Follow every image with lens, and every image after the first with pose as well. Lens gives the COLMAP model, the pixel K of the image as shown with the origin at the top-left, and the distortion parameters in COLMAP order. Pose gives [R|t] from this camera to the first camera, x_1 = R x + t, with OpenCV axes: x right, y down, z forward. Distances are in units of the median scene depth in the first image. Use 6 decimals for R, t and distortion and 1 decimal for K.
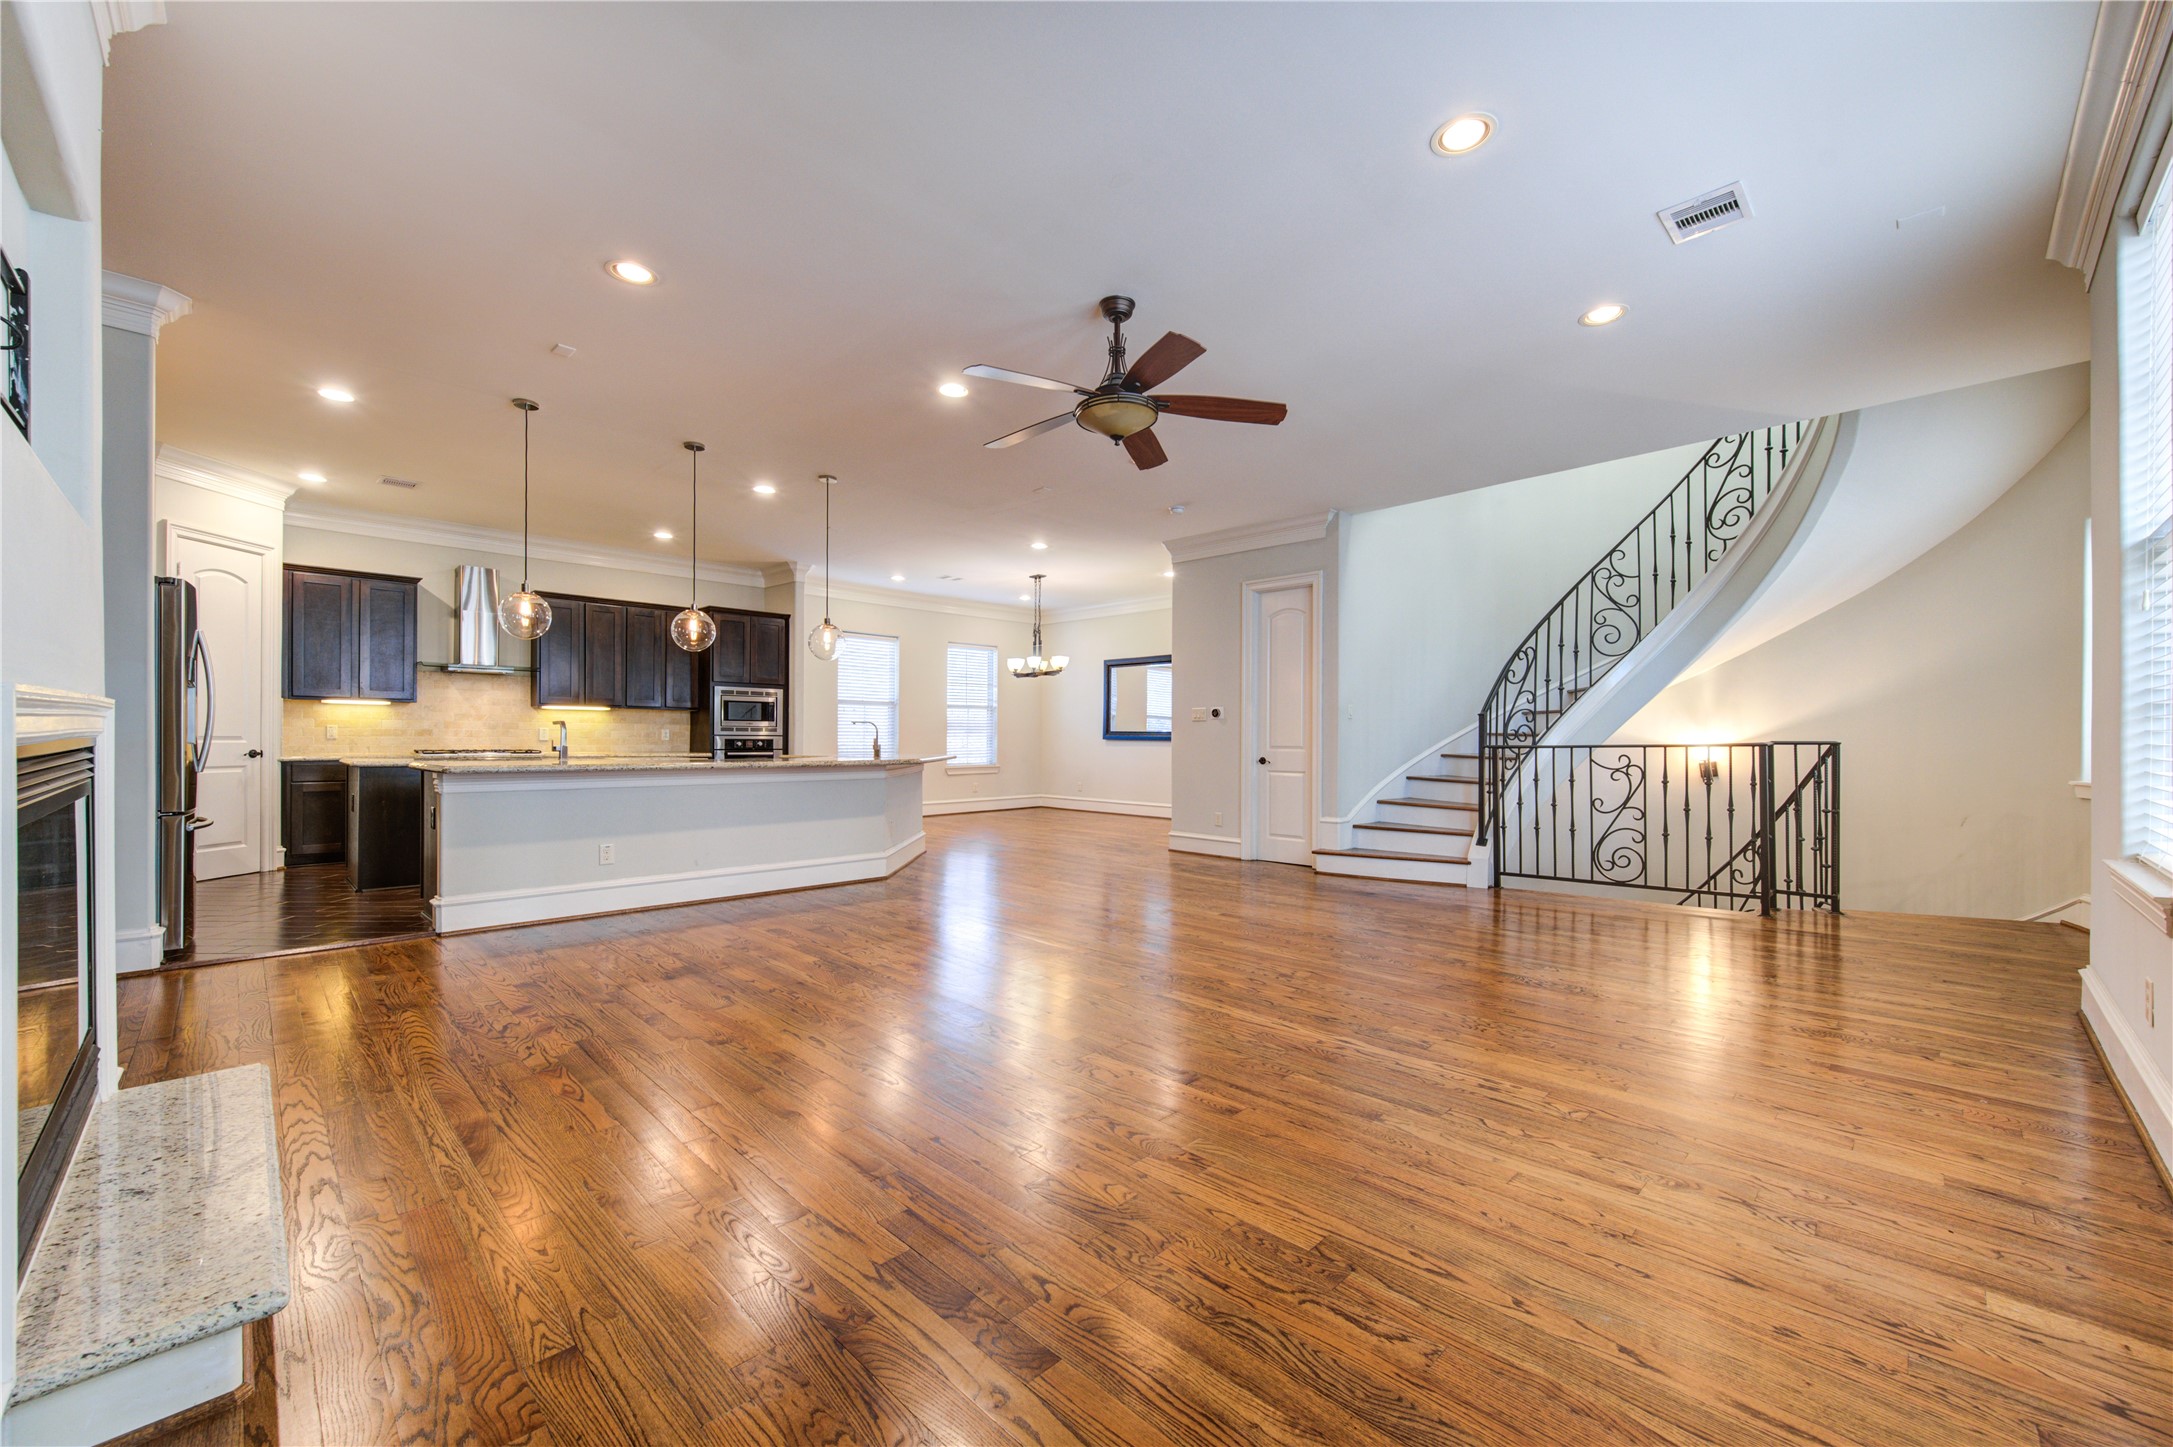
lens RADIAL K [[861.3, 0, 1121.7], [0, 861.3, 767.0], [0, 0, 1]] dist [-0.004253, 0.001576]
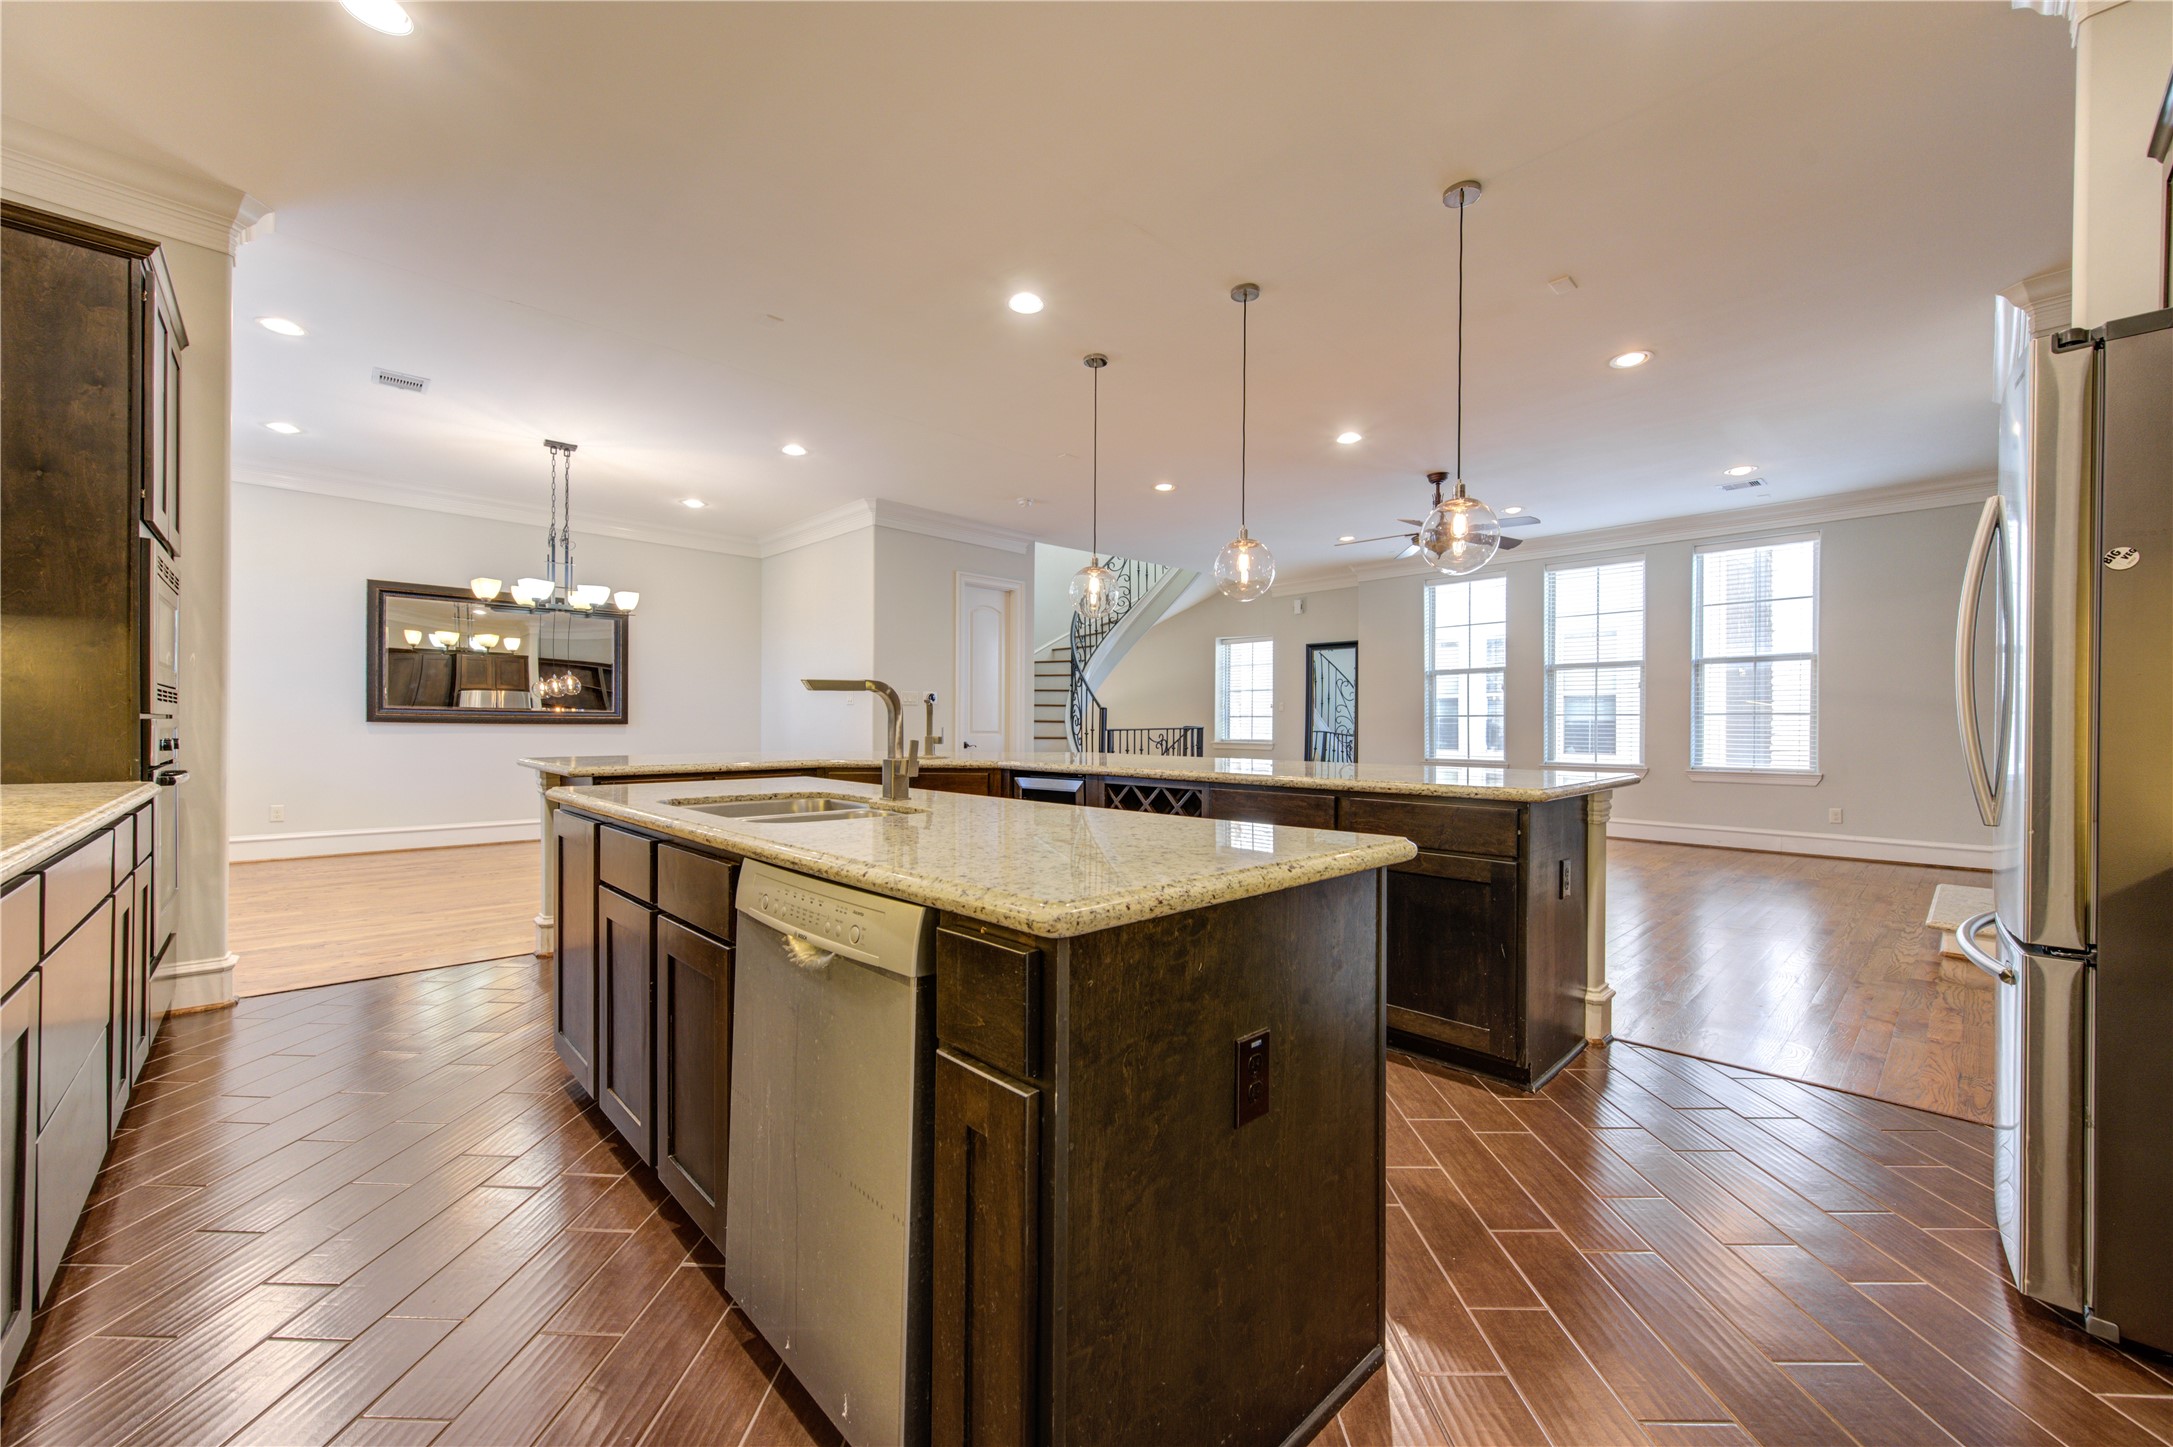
lens RADIAL K [[838.4, 0, 1102.5], [0, 838.4, 730.8], [0, 0, 1]] dist [0.002310, -0.000907]
pose [[0.028818, -0.011736, 0.999516, -0.912228], [0.025763, 0.999608, 0.010994, -0.033618], [-0.999253, 0.025433, 0.029110, 0.860963]]
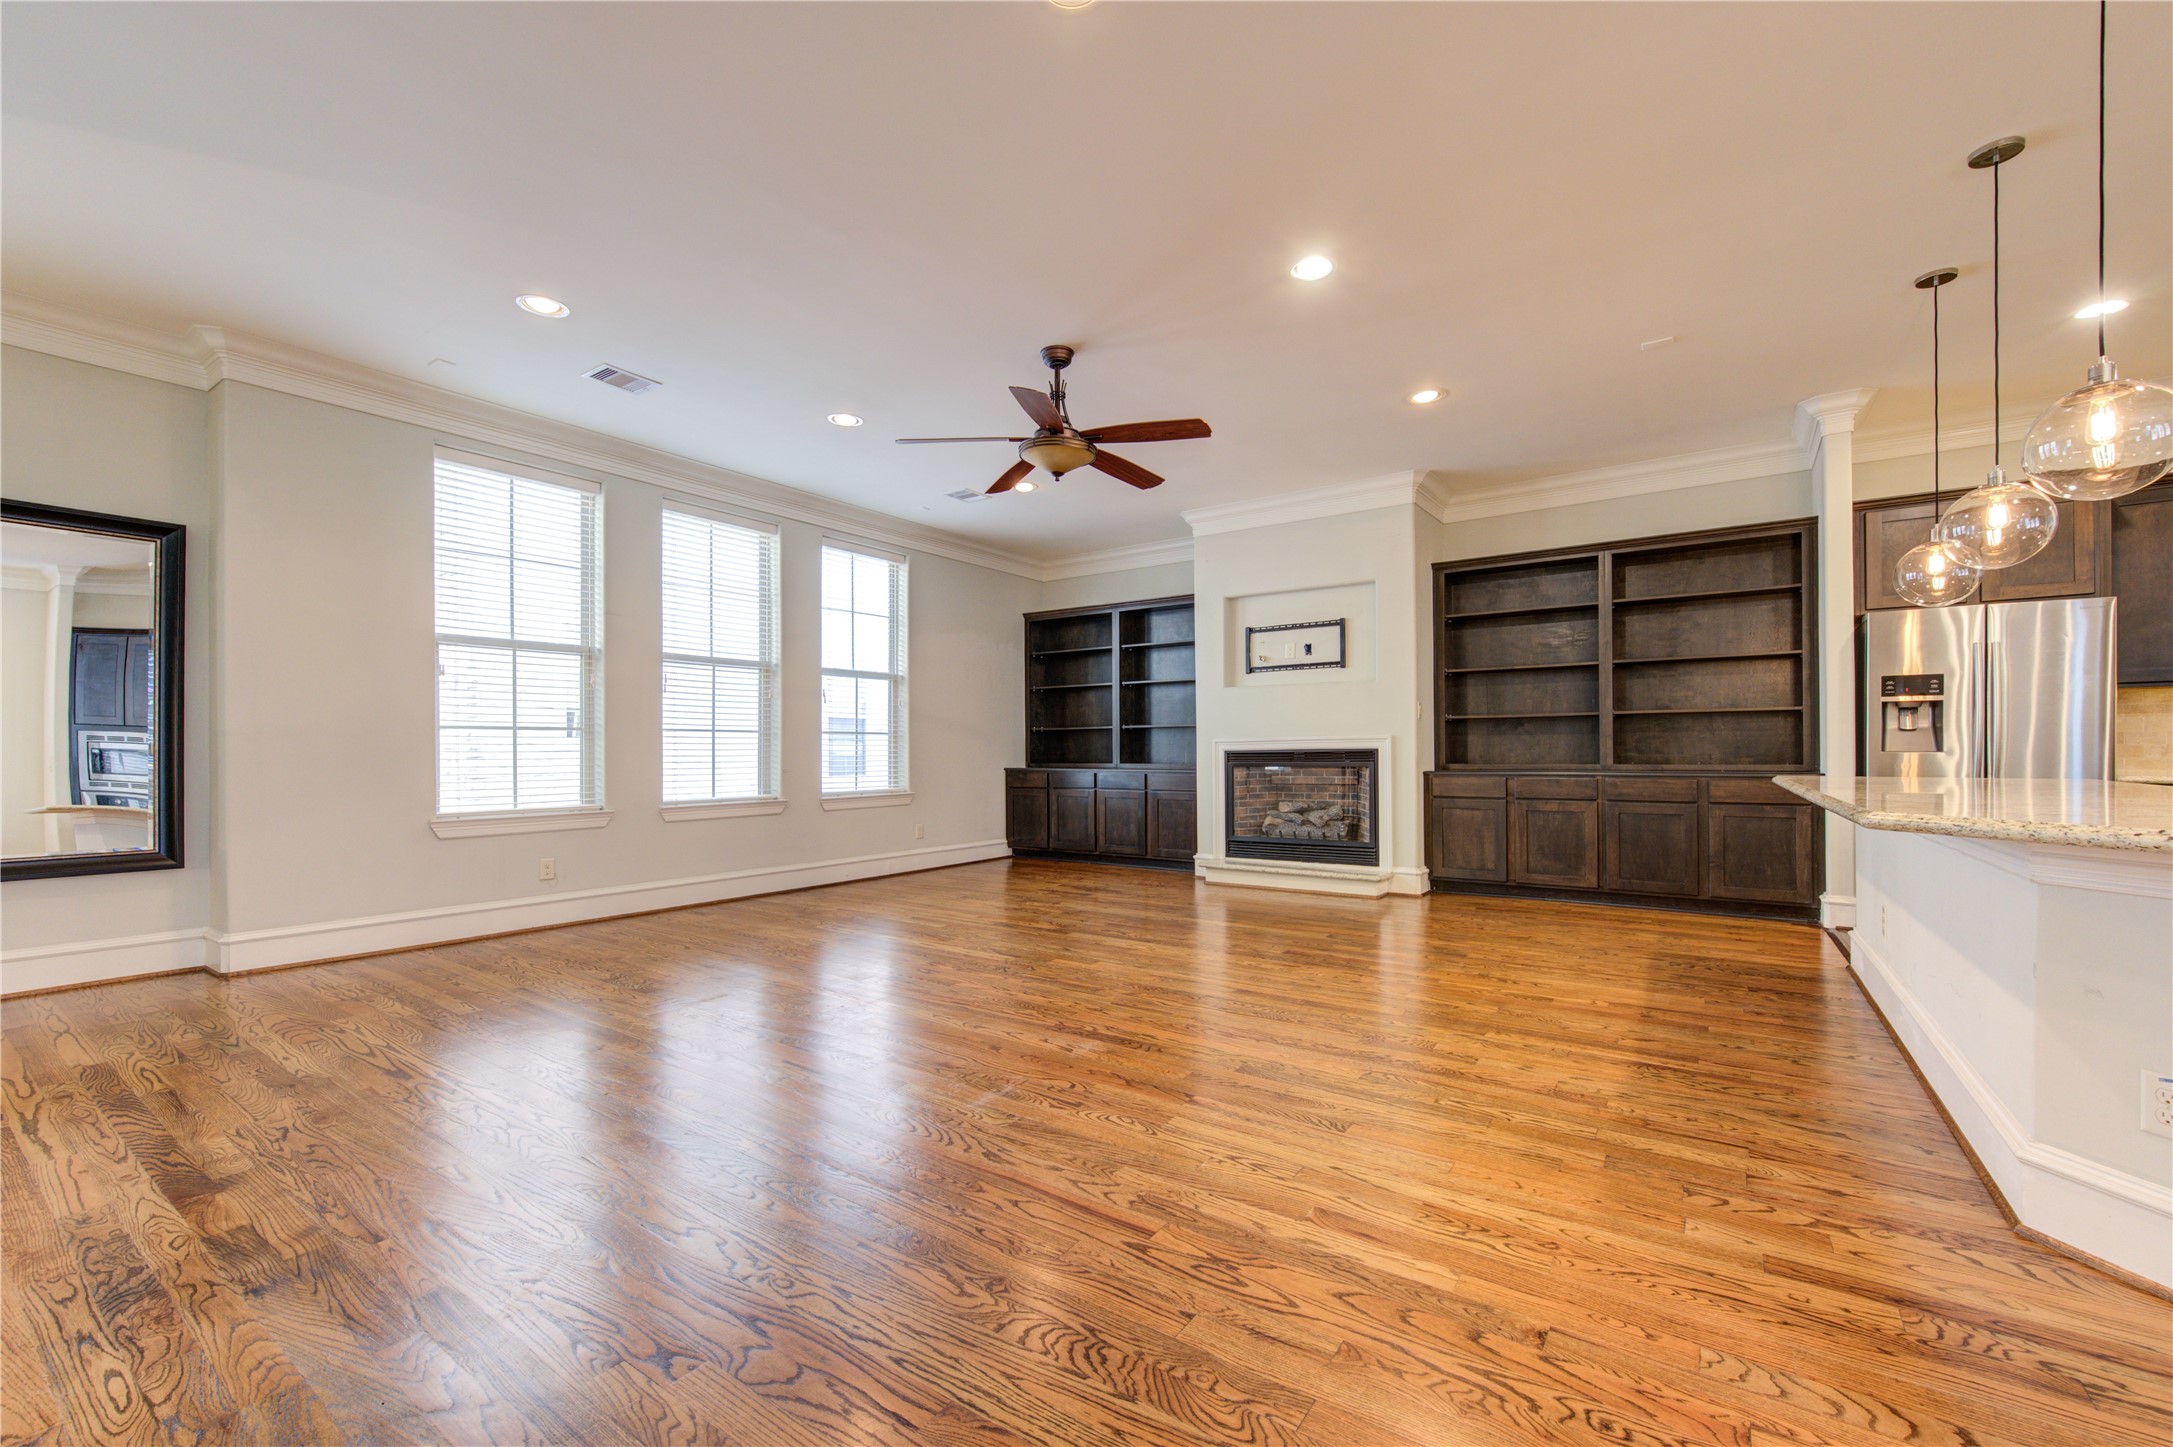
lens RADIAL K [[861.3, 0, 1089.0], [0, 861.3, 750.0], [0, 0, 1]] dist [-0.004253, 0.001576]
pose [[-0.990906, -0.000385, -0.134559, 0.059648], [-0.004484, 0.999535, 0.030160, -0.033102], [0.134484, 0.030490, -0.990447, 1.114702]]
